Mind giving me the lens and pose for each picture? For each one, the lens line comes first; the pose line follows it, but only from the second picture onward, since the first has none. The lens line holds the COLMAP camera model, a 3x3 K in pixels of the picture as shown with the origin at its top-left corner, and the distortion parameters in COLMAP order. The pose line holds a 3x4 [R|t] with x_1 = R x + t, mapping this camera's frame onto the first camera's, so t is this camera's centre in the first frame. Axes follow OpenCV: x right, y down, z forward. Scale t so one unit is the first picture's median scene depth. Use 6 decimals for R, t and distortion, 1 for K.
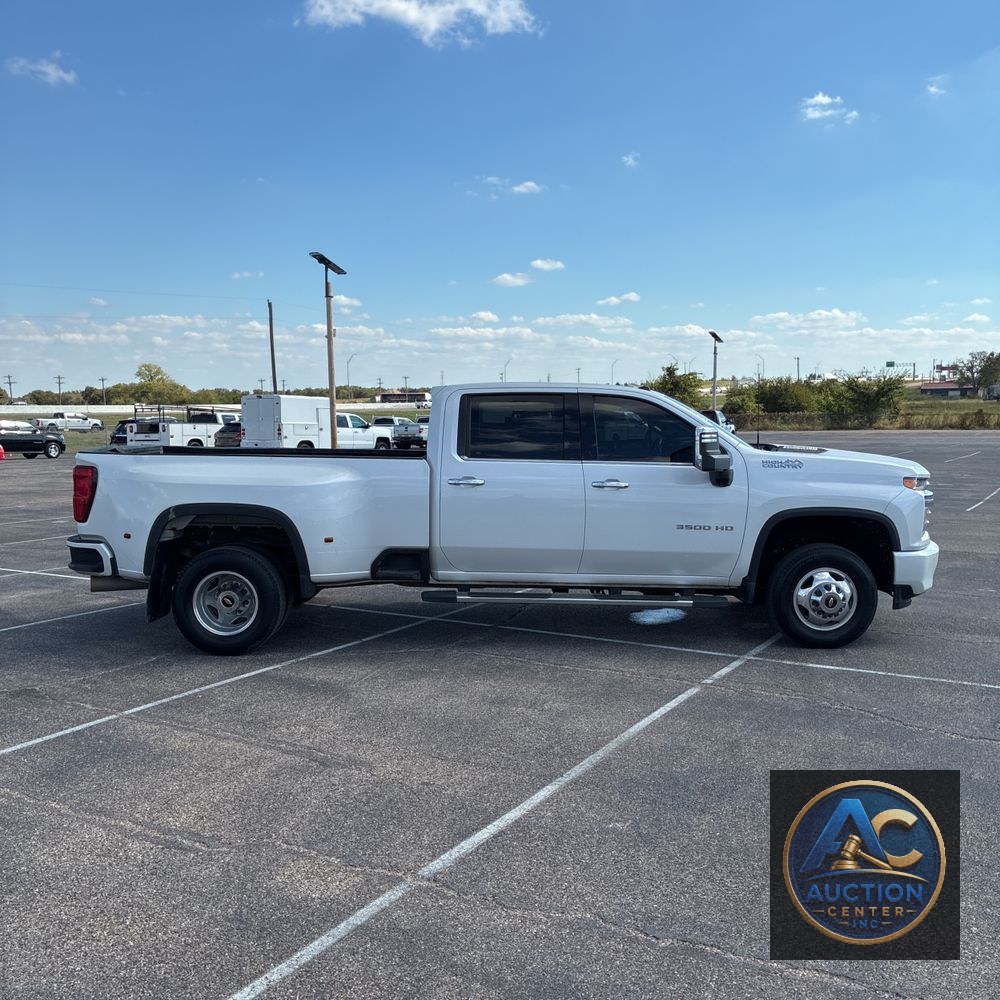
lens RADIAL K [[1033.9, 0, 486.2], [0, 1033.9, 516.5], [0, 0, 1]] dist [0.021491, -0.007658]
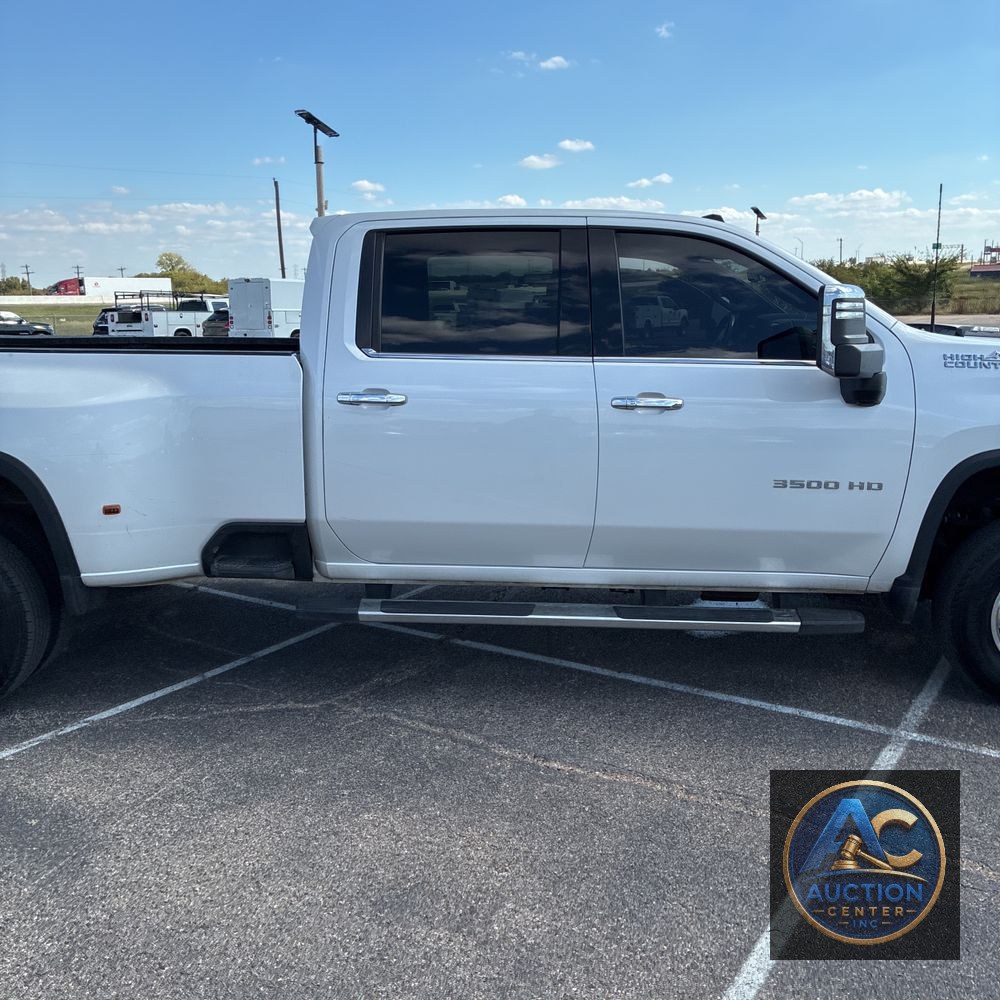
lens RADIAL K [[1032.2, 0, 484.0], [0, 1032.2, 492.6], [0, 0, 1]] dist [0.001574, 0.021750]
pose [[0.999569, -0.000763, -0.029354, 0.008194], [0.003190, 0.996566, 0.082740, -0.004436], [0.029190, -0.082798, 0.996139, 0.072904]]
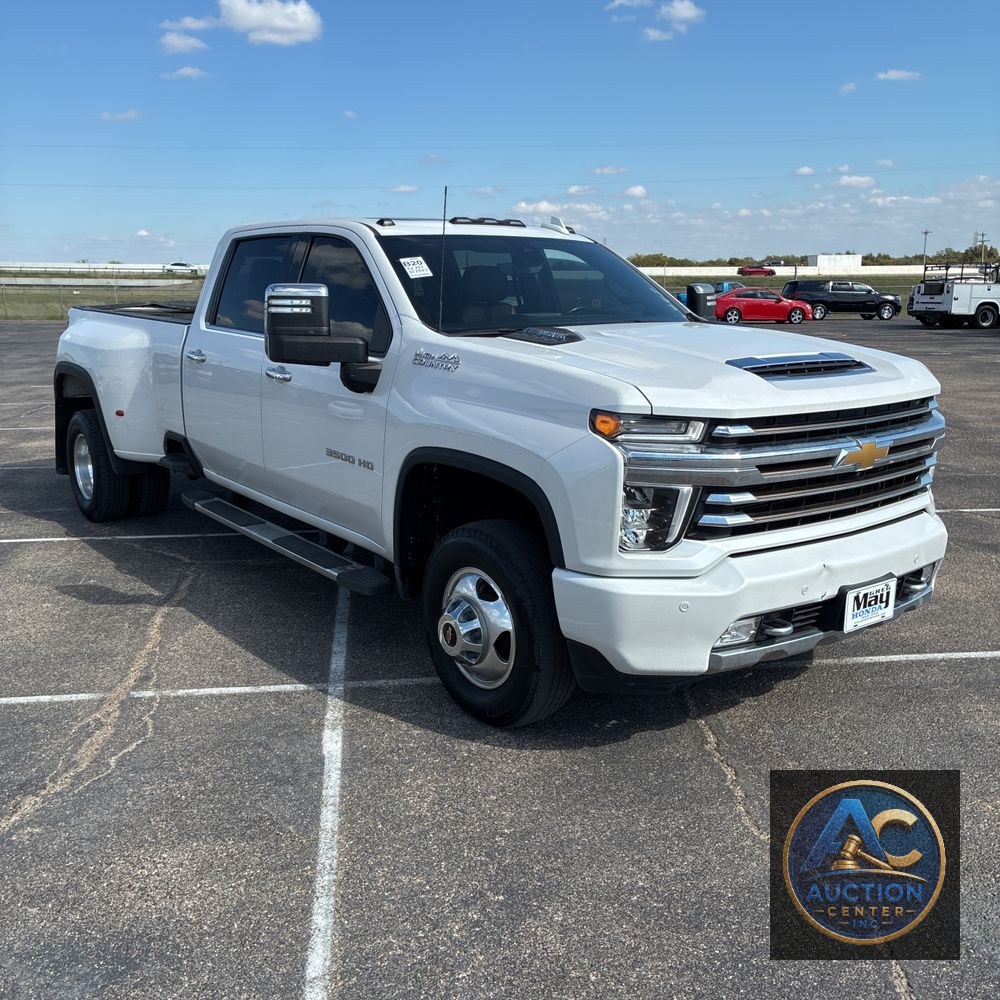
lens RADIAL K [[1016.7, 0, 500.0], [0, 1016.7, 500.0], [0, 0, 1]] dist [0.033091, 0.016593]
pose [[0.631364, 0.169286, -0.756784, 0.109003], [-0.078986, 0.984845, 0.154405, -0.009672], [0.771454, -0.037710, 0.635167, 0.105935]]
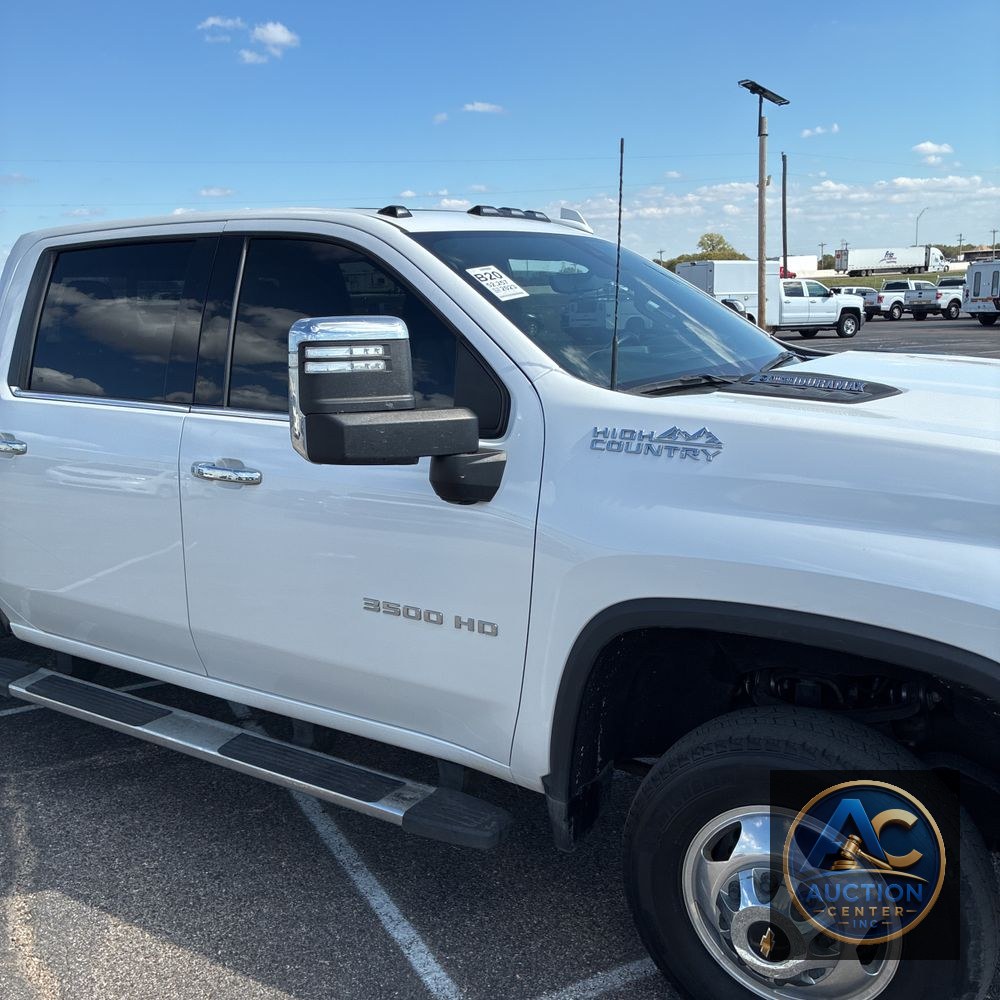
lens RADIAL K [[1019.2, 0, 483.4], [0, 1019.2, 495.4], [0, 0, 1]] dist [0.034850, -0.007857]
pose [[0.857145, 0.077231, -0.509252, 0.060404], [-0.022638, 0.993388, 0.112551, -0.010311], [0.514577, -0.084944, 0.853226, 0.110706]]
